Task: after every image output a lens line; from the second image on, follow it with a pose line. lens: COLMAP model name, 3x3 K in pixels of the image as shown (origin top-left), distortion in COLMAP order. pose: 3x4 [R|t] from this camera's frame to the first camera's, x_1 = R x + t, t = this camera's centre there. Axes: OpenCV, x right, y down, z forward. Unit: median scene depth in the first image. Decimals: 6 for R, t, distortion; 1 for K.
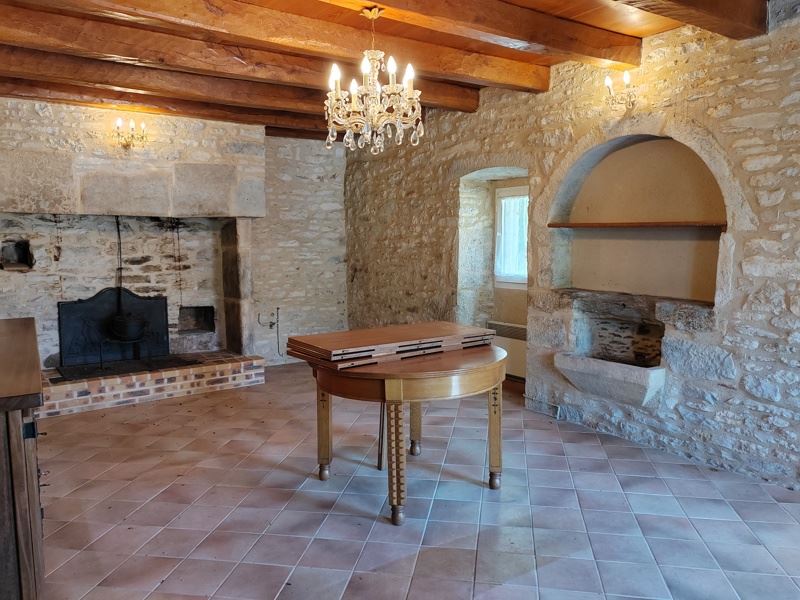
lens RADIAL K [[626.9, 0, 399.7], [0, 626.9, 297.0], [0, 0, 1]] dist [0.034282, -0.000133]
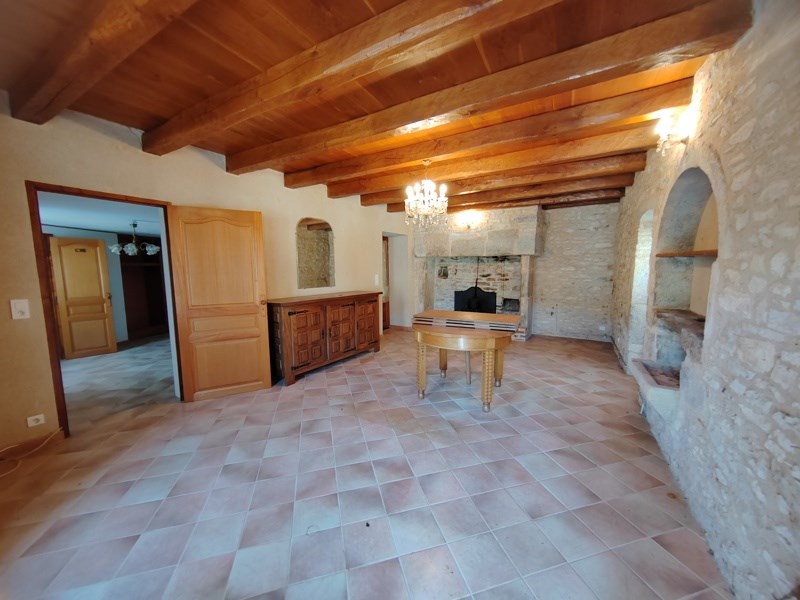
lens RADIAL K [[313.8, 0, 400.6], [0, 313.8, 302.8], [0, 0, 1]] dist [-0.001383, 0.000001]
pose [[0.410866, 0.107658, -0.905317, 0.500083], [-0.082555, 0.993317, 0.080657, -0.026917], [0.907951, 0.041599, 0.417008, 0.258431]]
